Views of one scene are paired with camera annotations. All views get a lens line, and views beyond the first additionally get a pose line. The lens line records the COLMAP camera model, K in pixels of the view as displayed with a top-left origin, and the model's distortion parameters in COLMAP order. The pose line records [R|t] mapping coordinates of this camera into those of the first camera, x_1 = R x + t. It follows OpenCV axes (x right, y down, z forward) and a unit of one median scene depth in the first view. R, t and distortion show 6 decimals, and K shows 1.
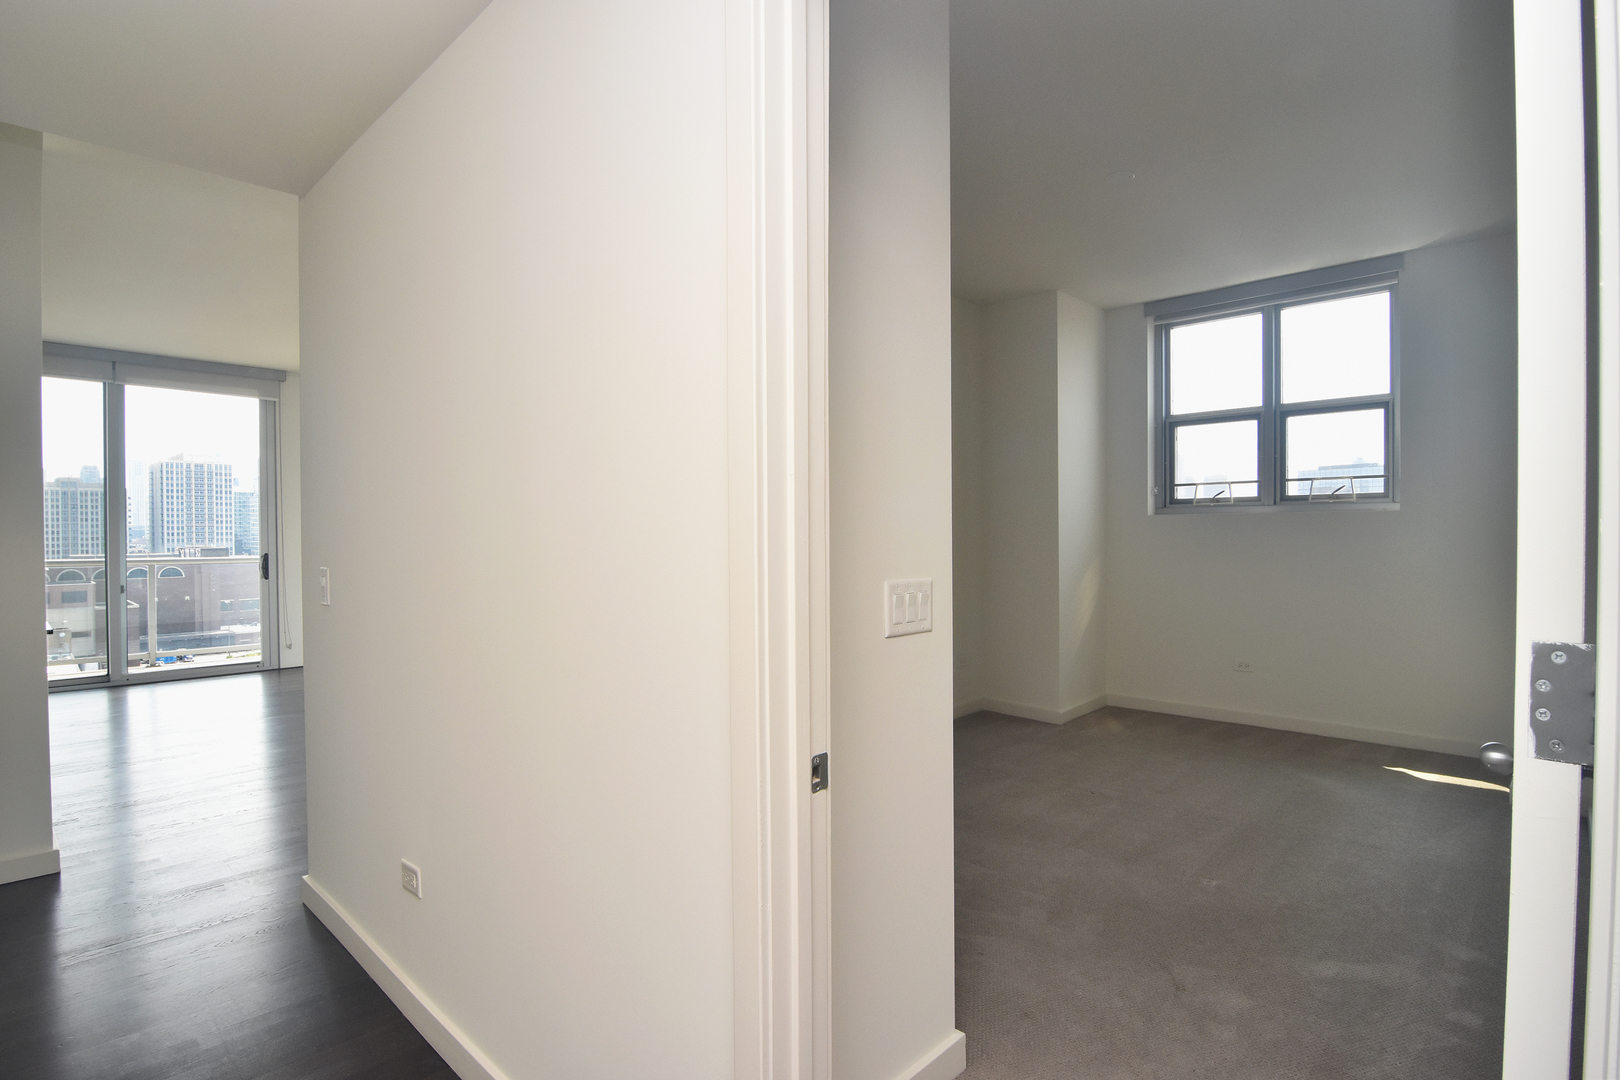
lens RADIAL K [[782.4, 0, 813.3], [0, 782.4, 537.9], [0, 0, 1]] dist [-0.007589, -0.008582]
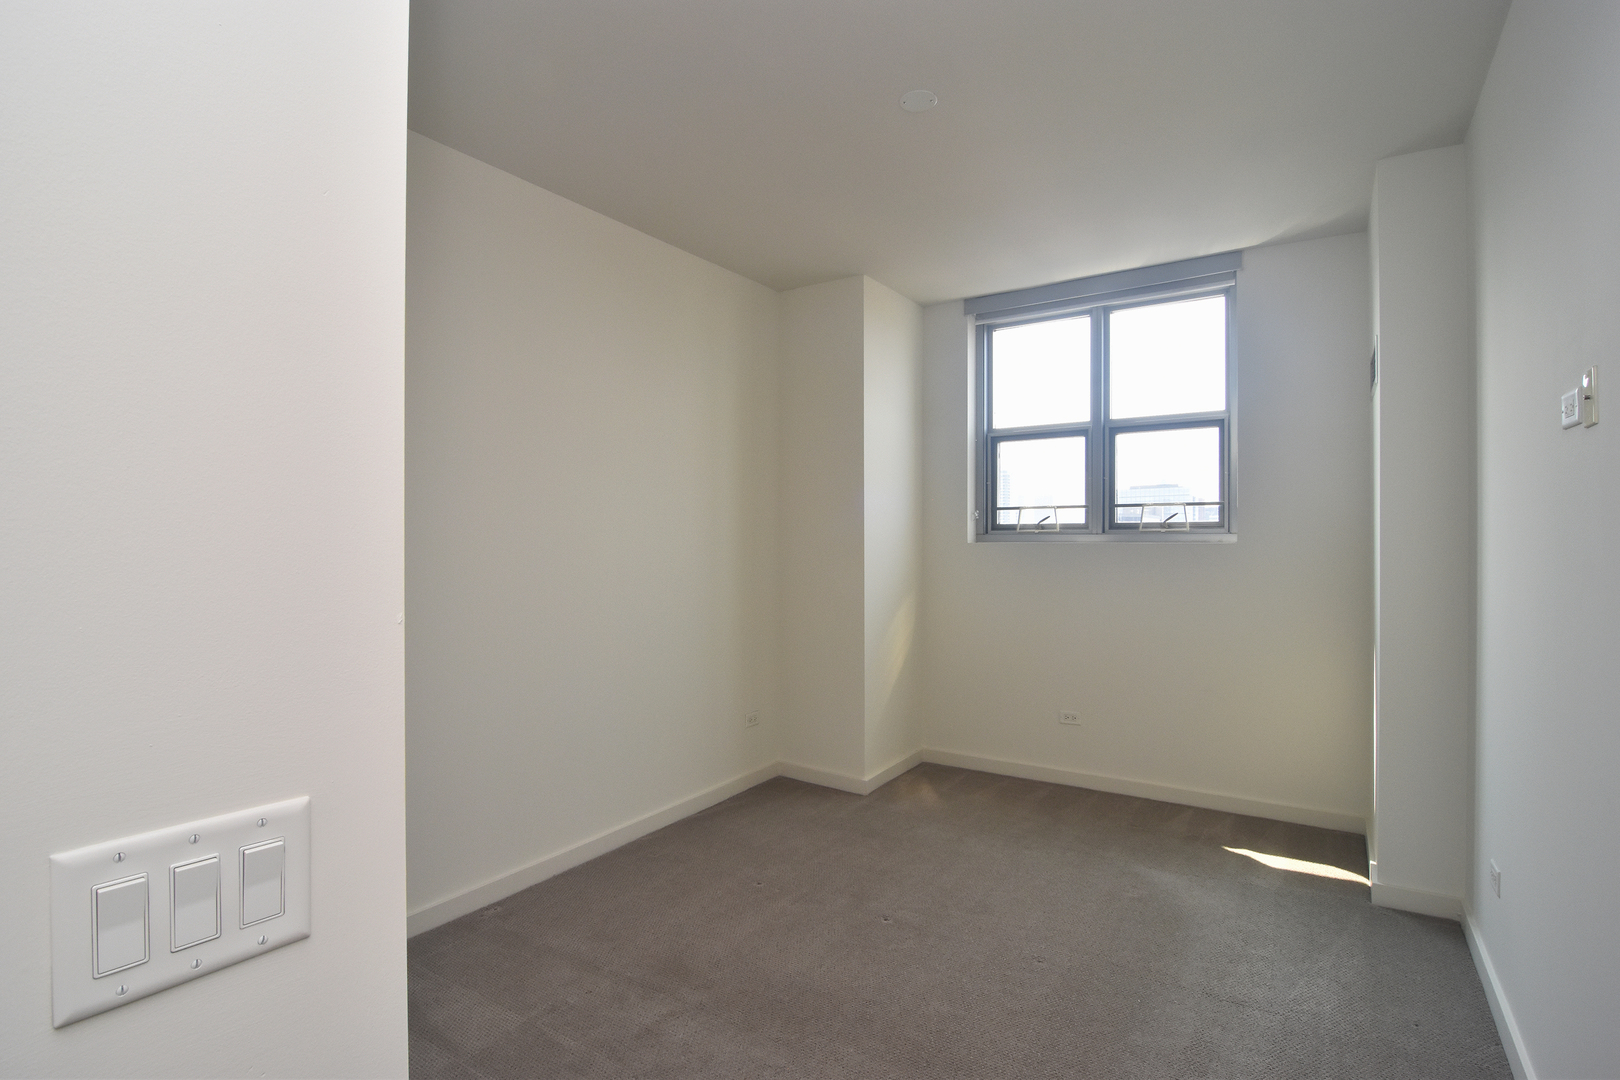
lens RADIAL K [[782.4, 0, 795.5], [0, 782.4, 538.5], [0, 0, 1]] dist [-0.007589, -0.008582]
pose [[0.986046, 0.007783, 0.166289, 0.102515], [-0.005493, 0.999884, -0.014229, -0.022315], [-0.166381, 0.013117, 0.985974, 0.188308]]
